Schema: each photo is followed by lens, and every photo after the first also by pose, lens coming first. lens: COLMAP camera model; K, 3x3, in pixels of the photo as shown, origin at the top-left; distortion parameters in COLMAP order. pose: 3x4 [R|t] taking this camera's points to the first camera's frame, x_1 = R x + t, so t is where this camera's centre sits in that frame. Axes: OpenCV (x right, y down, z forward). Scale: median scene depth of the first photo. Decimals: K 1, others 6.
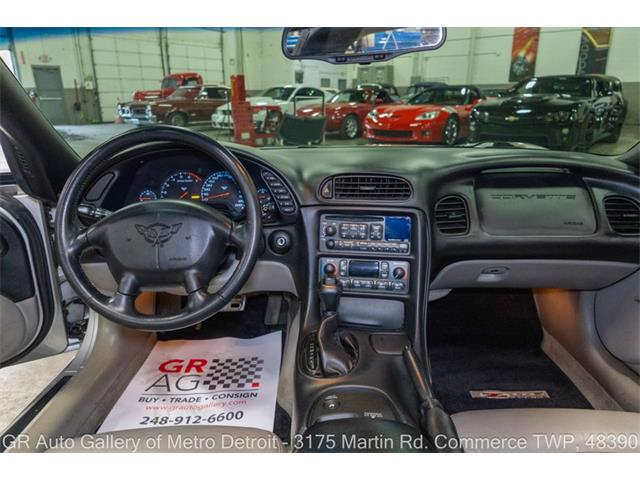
lens RADIAL K [[443.5, 0, 318.9], [0, 443.5, 241.0], [0, 0, 1]] dist [0.011410, -0.018701]
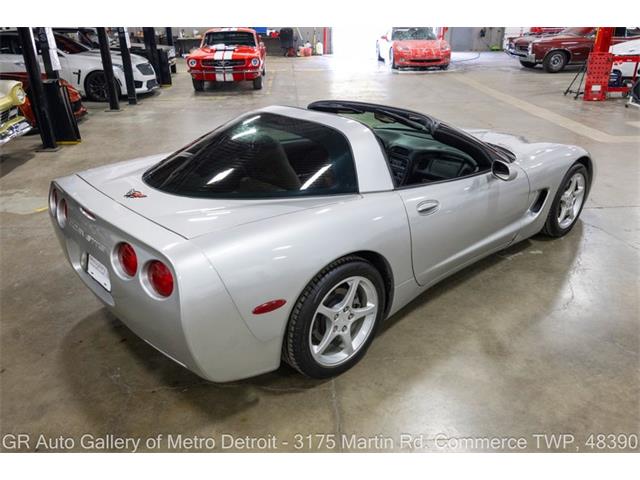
lens RADIAL K [[519.4, 0, 320.2], [0, 519.4, 241.0], [0, 0, 1]] dist [0.031070, -0.046864]
pose [[0.688424, 0.300330, -0.660207, 0.202507], [-0.219345, 0.953829, 0.205179, -0.011145], [0.691346, 0.003563, 0.722515, -0.191444]]
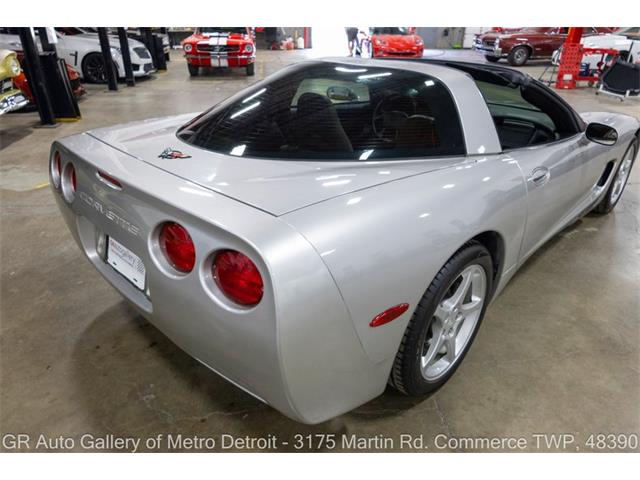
lens RADIAL K [[443.5, 0, 322.1], [0, 443.5, 239.5], [0, 0, 1]] dist [0.011410, -0.018701]
pose [[0.733880, 0.324980, -0.596496, 0.121563], [-0.228066, 0.945039, 0.234278, 0.014211], [0.639848, -0.035891, 0.767663, -0.162984]]
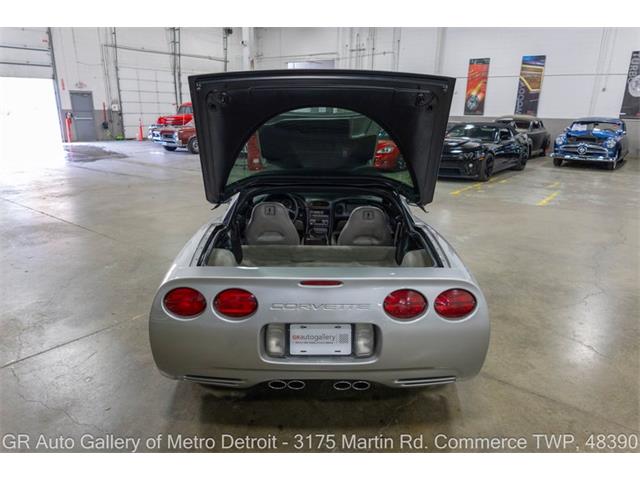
lens RADIAL K [[443.5, 0, 318.0], [0, 443.5, 239.3], [0, 0, 1]] dist [0.011410, -0.018701]
pose [[0.999489, 0.017652, 0.026666, -0.002266], [-0.017034, 0.999585, -0.023226, 0.027166], [-0.027065, 0.022760, 0.999375, -0.276323]]
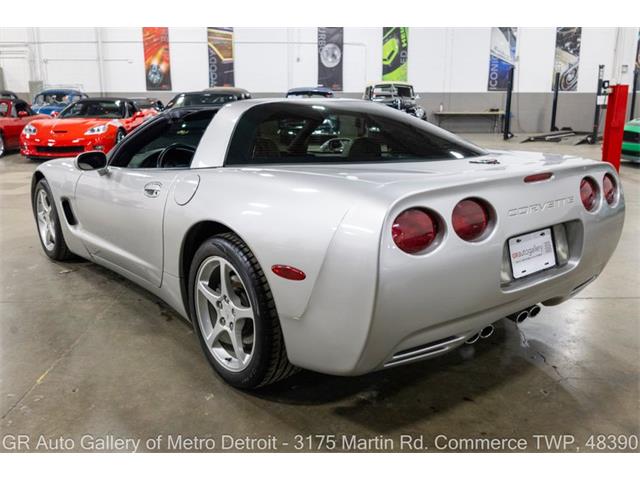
lens RADIAL K [[596.0, 0, 318.9], [0, 596.0, 240.0], [0, 0, 1]] dist [-0.008190, 0.000000]
pose [[0.766220, -0.139848, 0.627176, -0.164269], [0.191017, 0.981479, -0.014515, 0.048584], [-0.613531, 0.130923, 0.778742, -0.205260]]
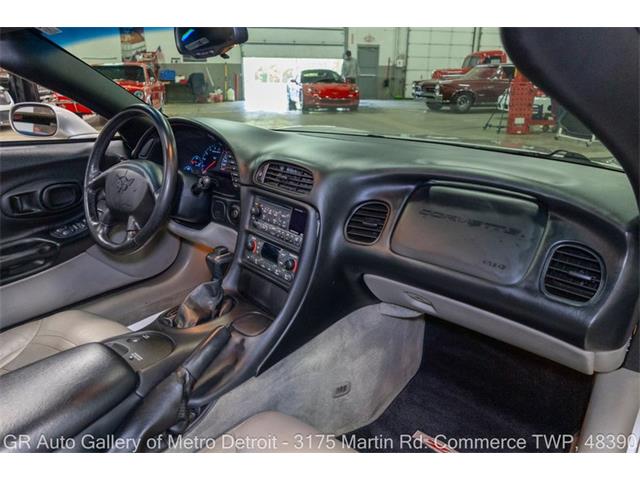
lens RADIAL K [[443.5, 0, 325.5], [0, 443.5, 249.4], [0, 0, 1]] dist [0.011410, -0.018701]
pose [[0.800438, 0.235014, -0.551422, 0.058726], [-0.201502, 0.971896, 0.121720, -0.007426], [0.564531, 0.013683, 0.825298, 0.015485]]
